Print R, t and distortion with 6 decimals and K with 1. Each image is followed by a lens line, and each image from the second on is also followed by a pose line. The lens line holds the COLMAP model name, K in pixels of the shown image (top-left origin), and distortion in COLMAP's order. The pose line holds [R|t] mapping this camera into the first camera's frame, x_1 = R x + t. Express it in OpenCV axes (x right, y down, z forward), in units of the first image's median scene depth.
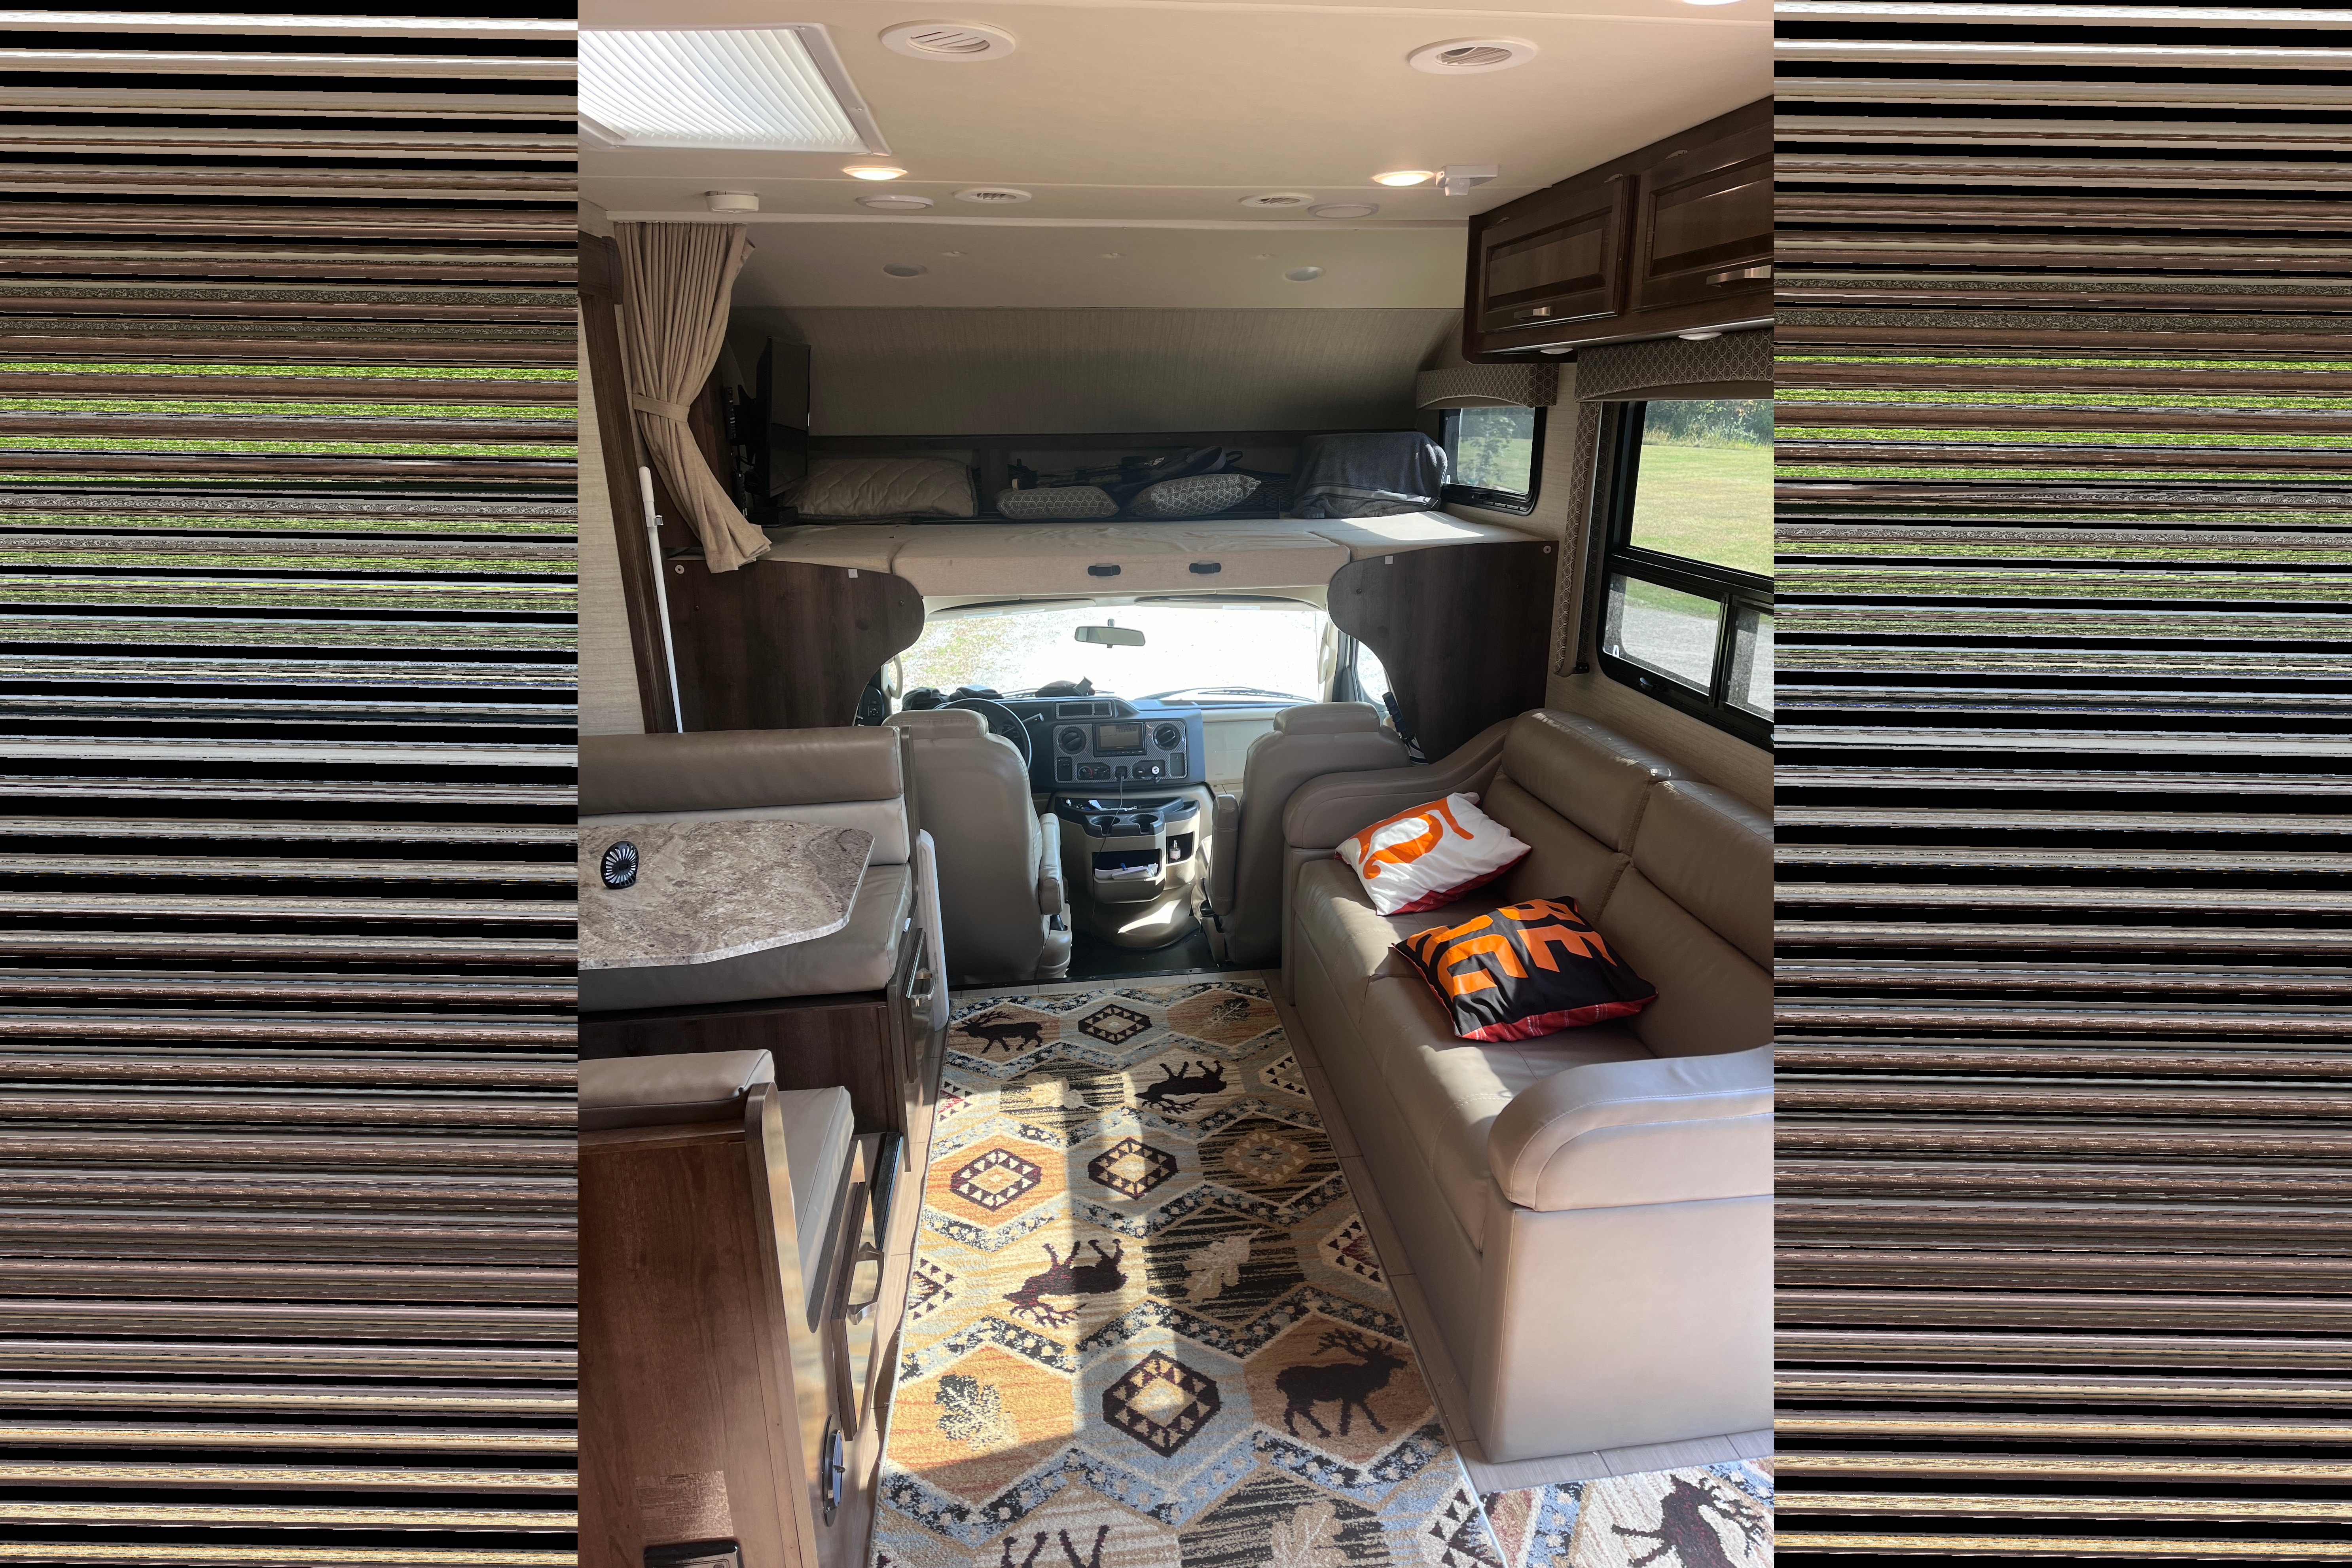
lens RADIAL K [[1182.8, 0, 1176.0], [0, 1182.8, 784.0], [0, 0, 1]] dist [0.032636, -0.000181]
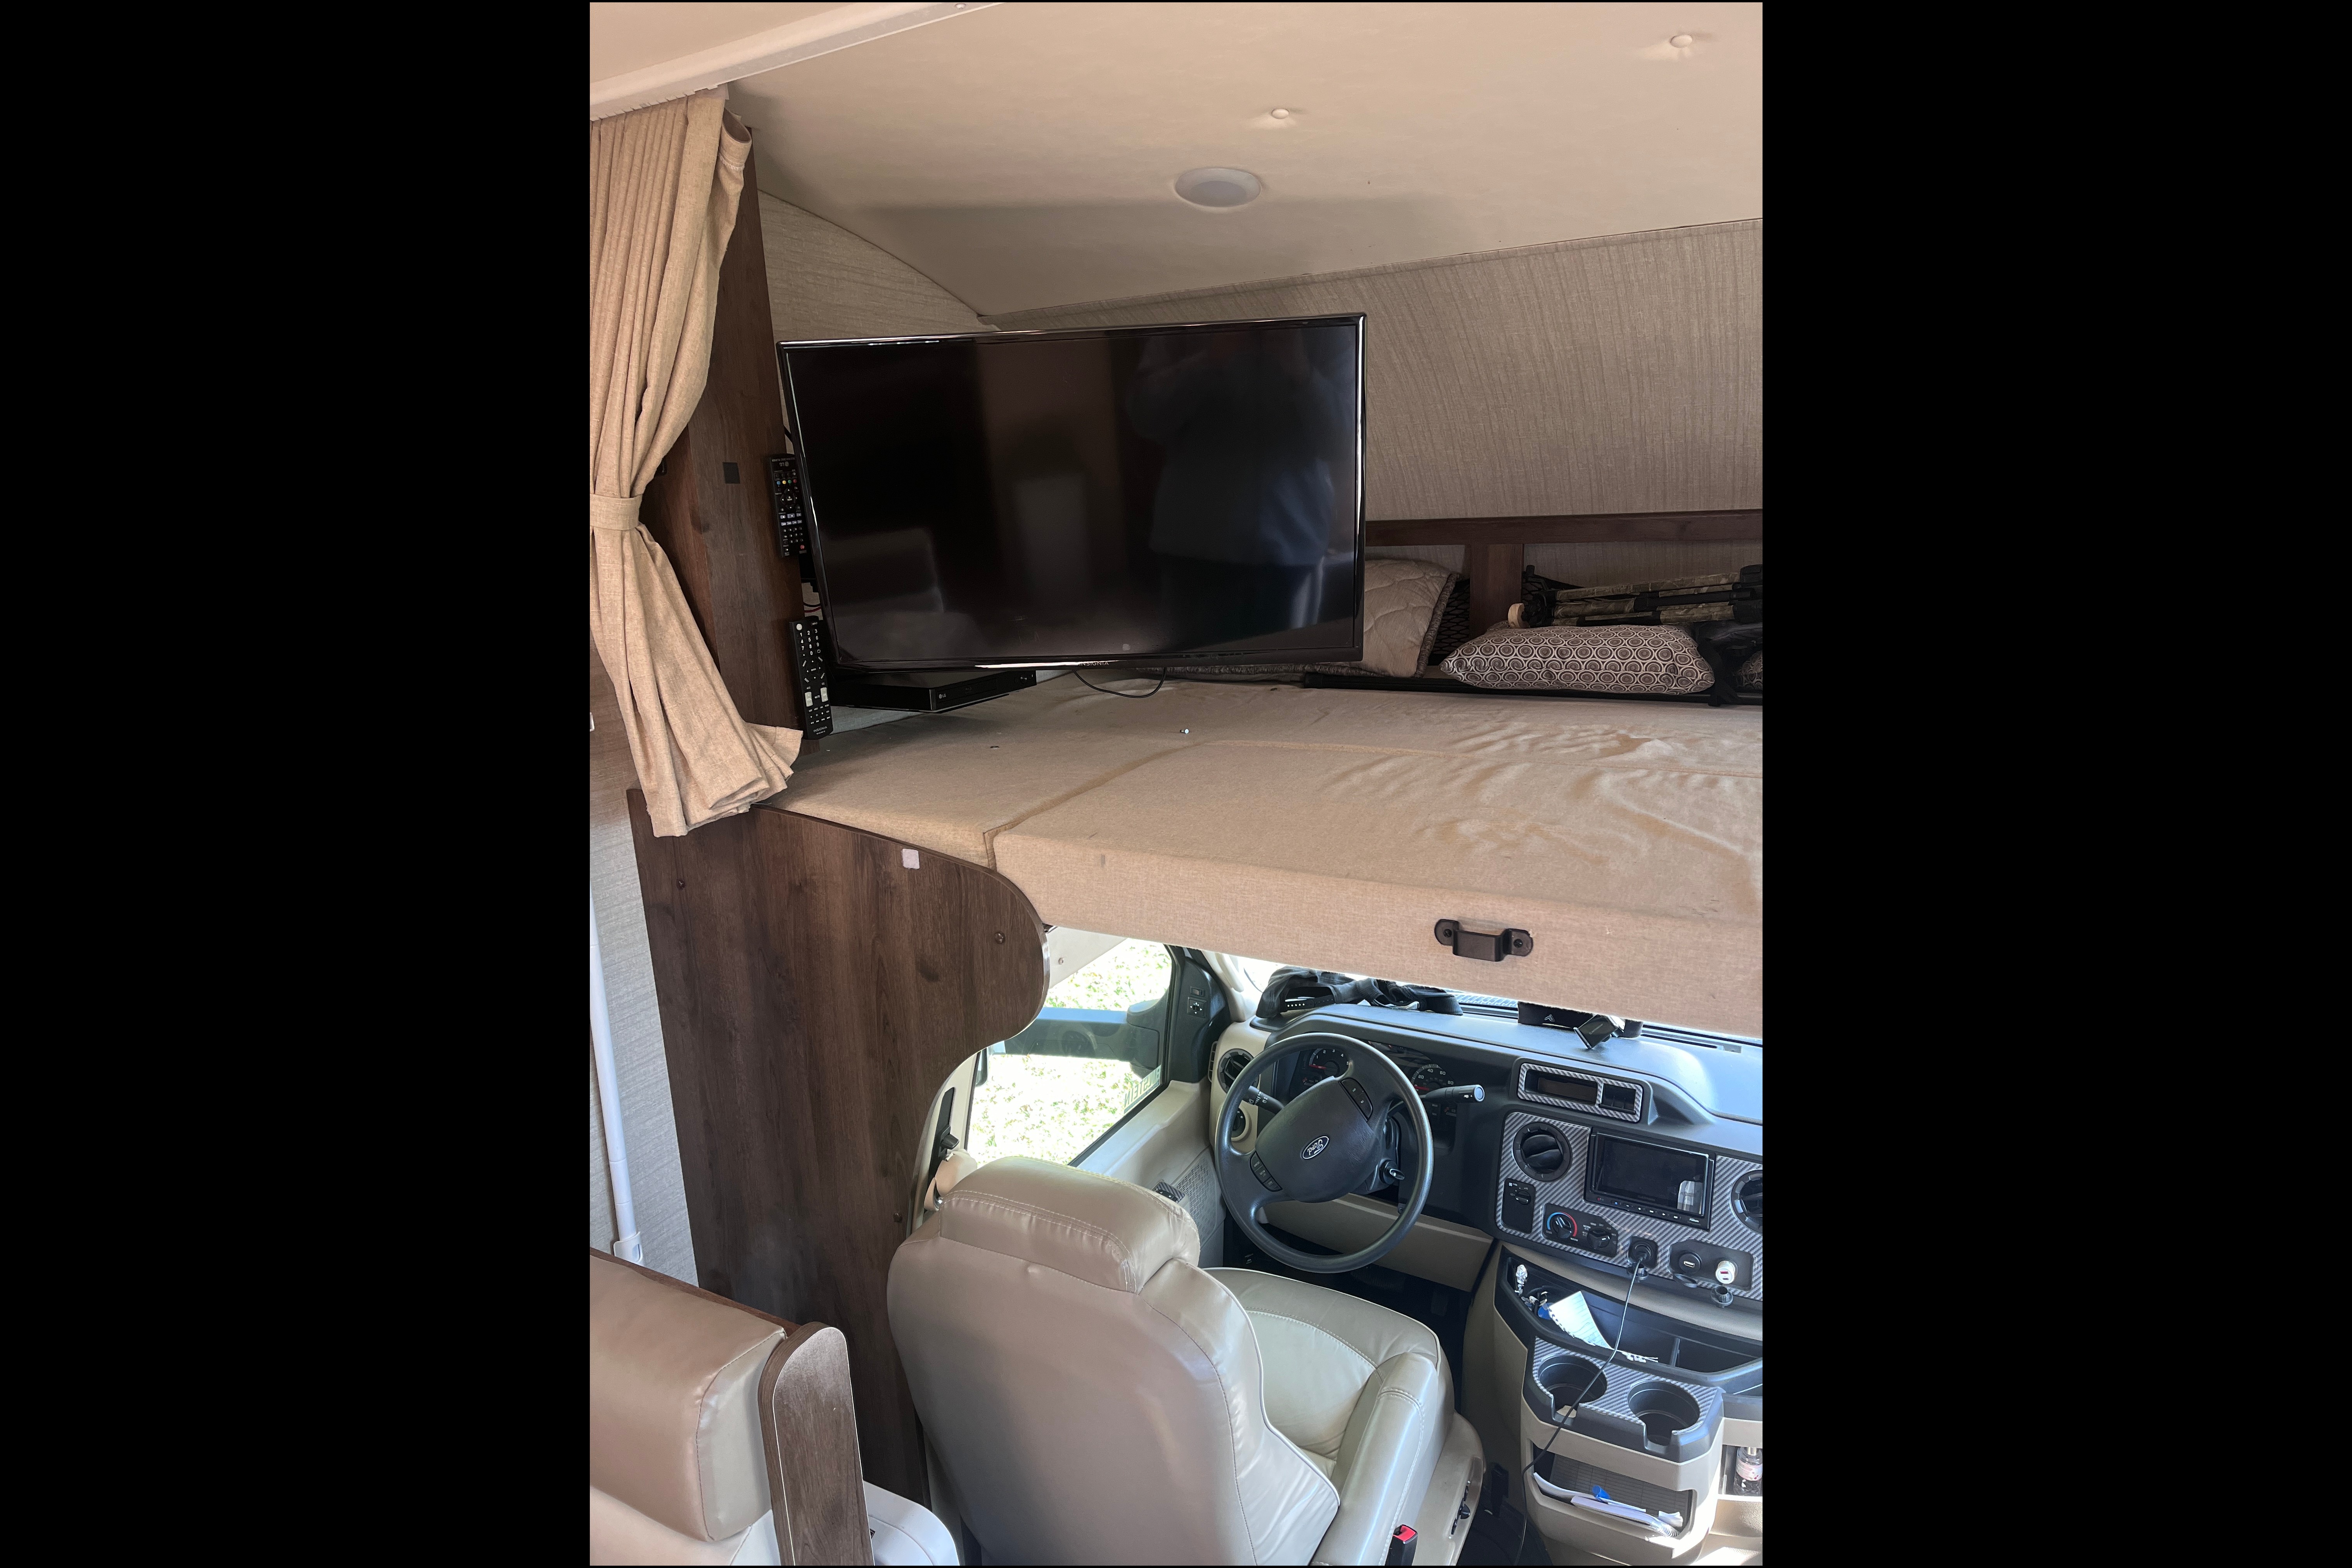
lens RADIAL K [[1182.7, 0, 1176.0], [0, 1182.7, 784.0], [0, 0, 1]] dist [0.032636, -0.000181]
pose [[0.814928, 0.121696, -0.566641, 0.045987], [-0.141714, 0.989869, 0.008783, -0.167336], [0.561969, 0.073143, 0.823918, 0.511486]]
